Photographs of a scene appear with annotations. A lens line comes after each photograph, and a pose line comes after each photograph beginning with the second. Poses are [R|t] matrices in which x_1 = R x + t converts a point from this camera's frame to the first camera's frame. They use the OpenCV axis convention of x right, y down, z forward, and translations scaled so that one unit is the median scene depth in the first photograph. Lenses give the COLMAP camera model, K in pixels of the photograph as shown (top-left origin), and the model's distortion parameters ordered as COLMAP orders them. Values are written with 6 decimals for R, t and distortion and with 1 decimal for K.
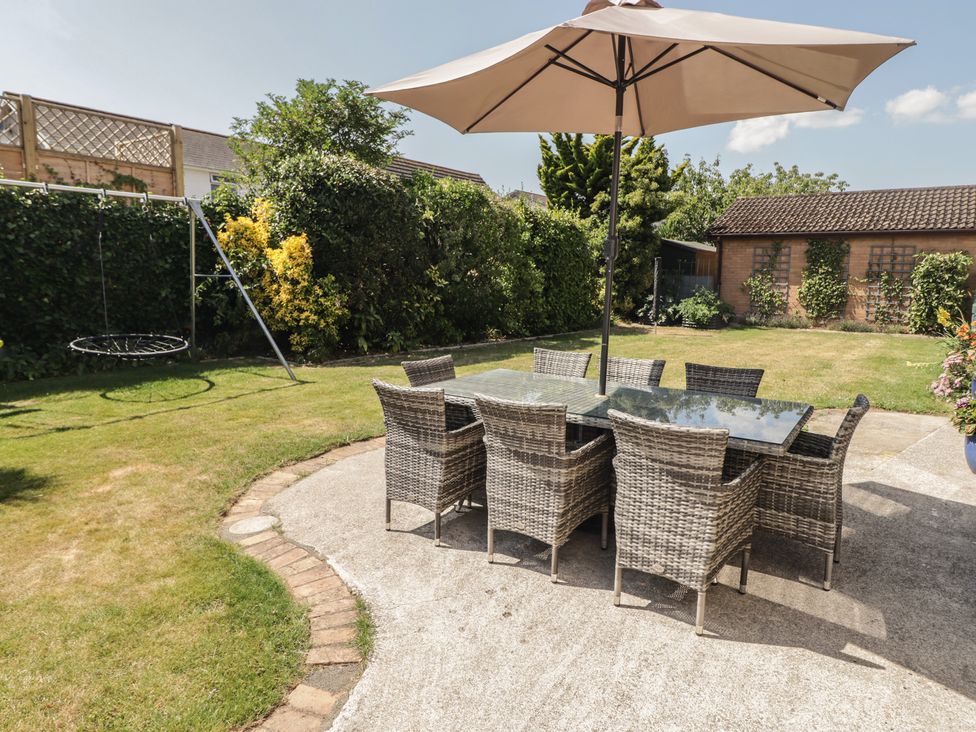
lens RADIAL K [[635.3, 0, 486.2], [0, 635.3, 351.0], [0, 0, 1]] dist [-0.005739, -0.002901]
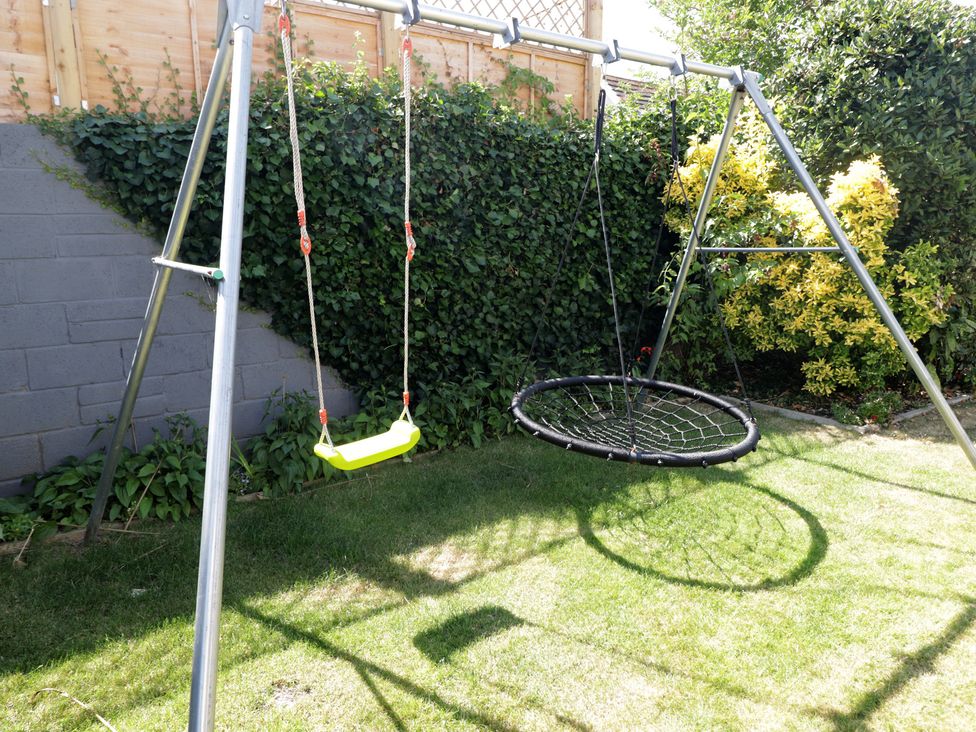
lens RADIAL K [[690.9, 0, 478.2], [0, 690.9, 351.1], [0, 0, 1]] dist [0.017946, -0.000950]
pose [[0.941907, 0.028405, -0.334670, -0.427861], [-0.015796, 0.999061, 0.040337, -0.059863], [0.335502, -0.032707, 0.941472, 0.442782]]
